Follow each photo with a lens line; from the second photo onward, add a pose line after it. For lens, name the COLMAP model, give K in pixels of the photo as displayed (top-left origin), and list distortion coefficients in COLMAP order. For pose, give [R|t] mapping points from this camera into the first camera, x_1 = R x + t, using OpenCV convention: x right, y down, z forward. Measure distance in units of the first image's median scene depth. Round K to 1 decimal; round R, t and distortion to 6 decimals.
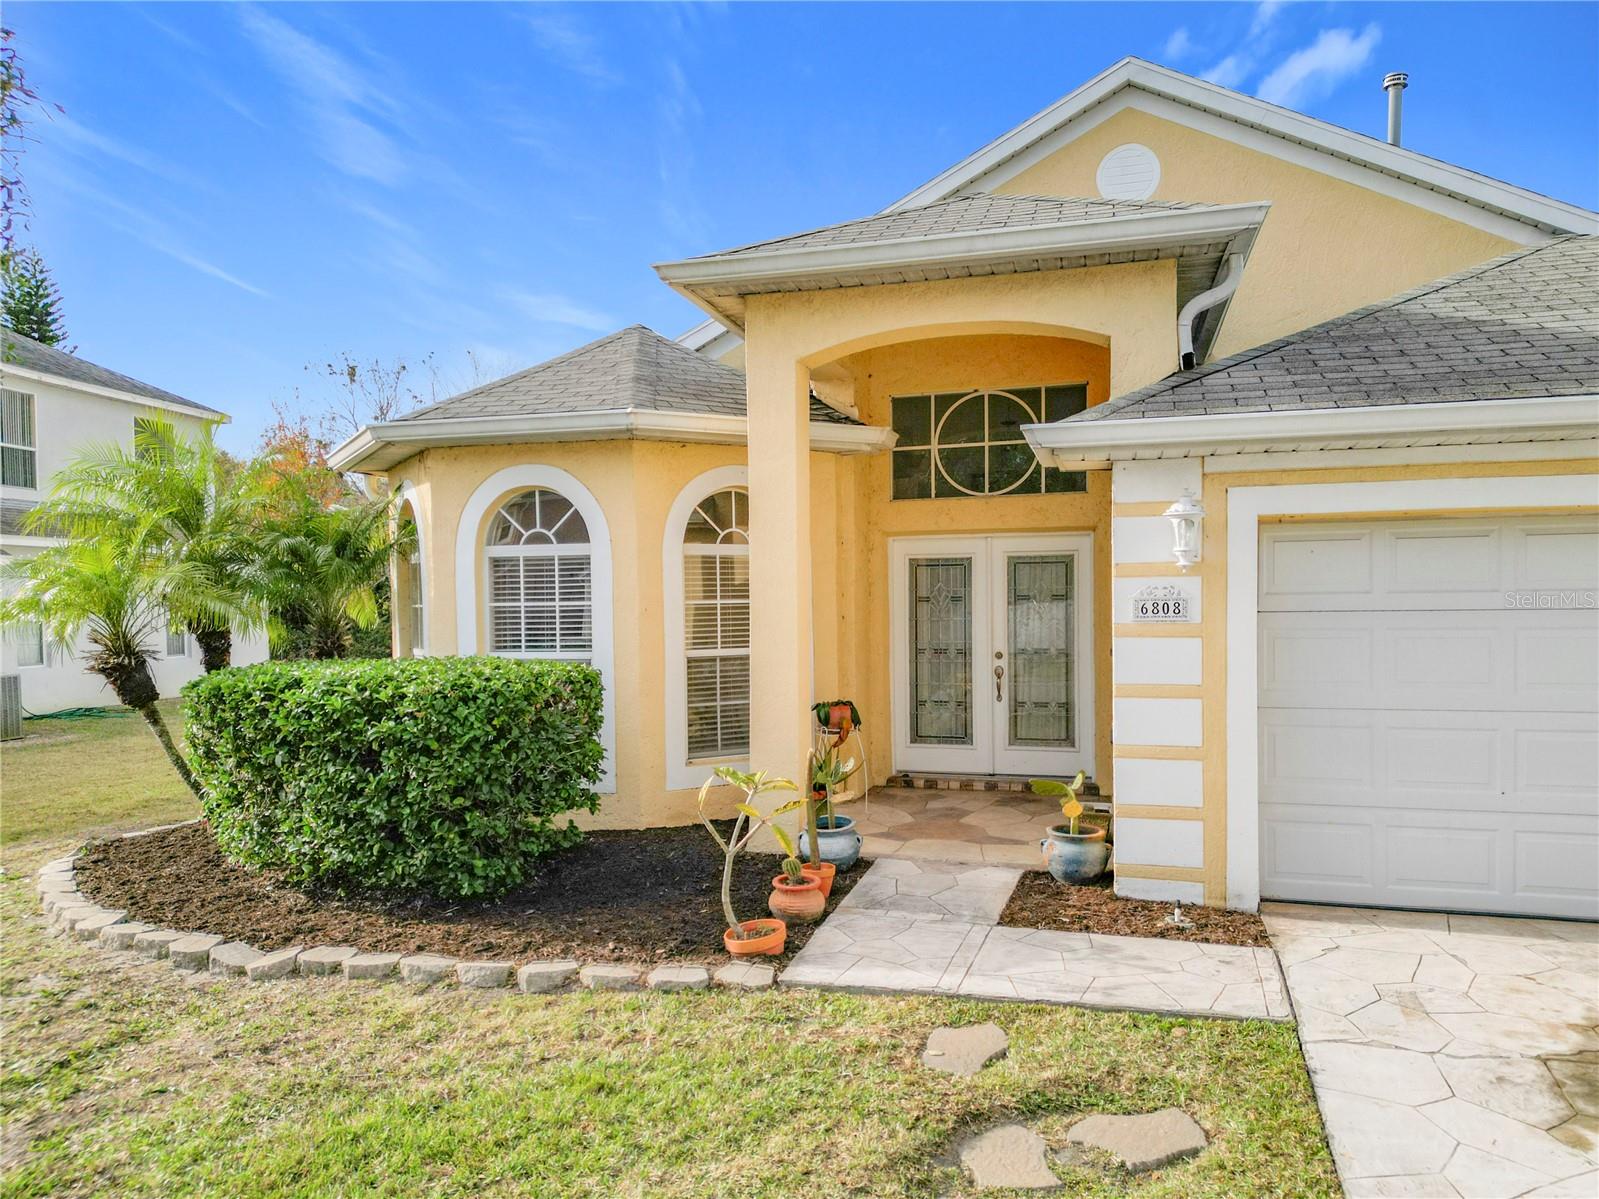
lens RADIAL K [[1111.1, 0, 802.6], [0, 1111.1, 593.1], [0, 0, 1]] dist [0.045552, -0.056196]
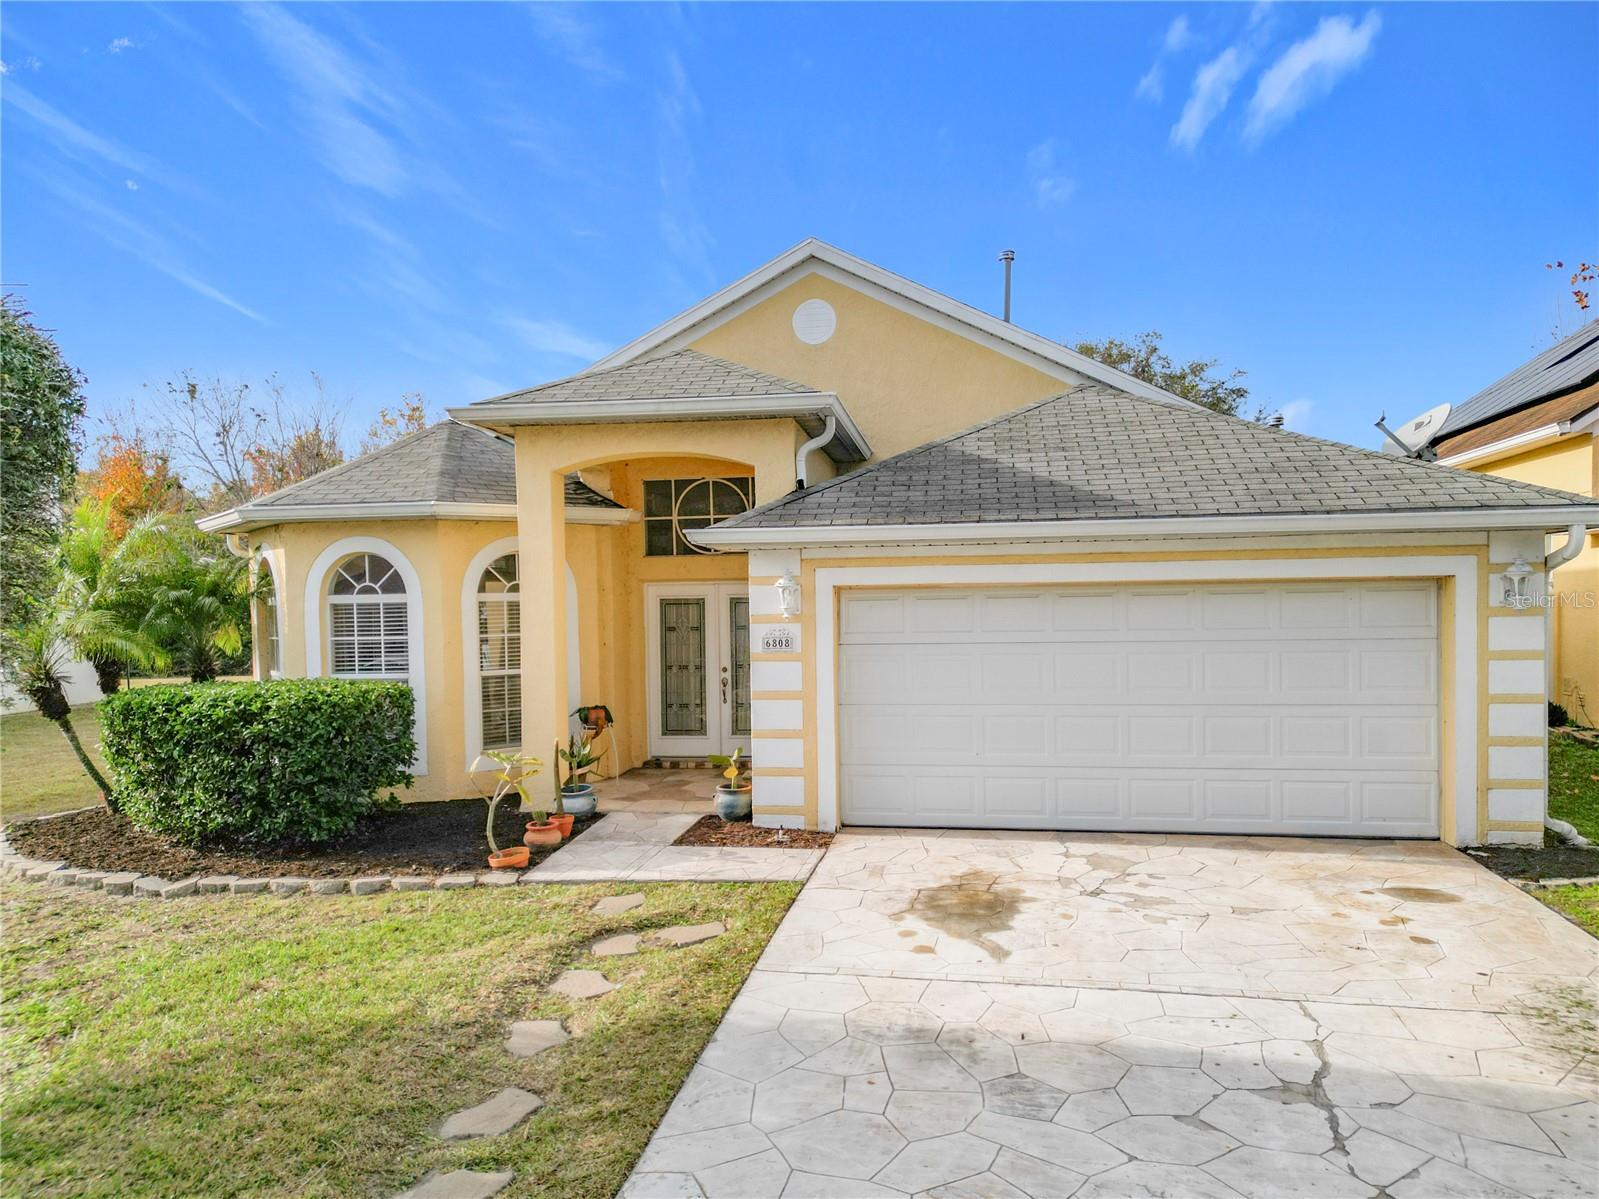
lens RADIAL K [[1111.1, 0, 812.3], [0, 1111.1, 606.9], [0, 0, 1]] dist [0.045552, -0.056196]
pose [[0.991853, -0.005769, 0.127254, 0.159874], [0.004413, 0.999930, 0.010936, -0.051464], [-0.127309, -0.010285, 0.991810, -0.532432]]
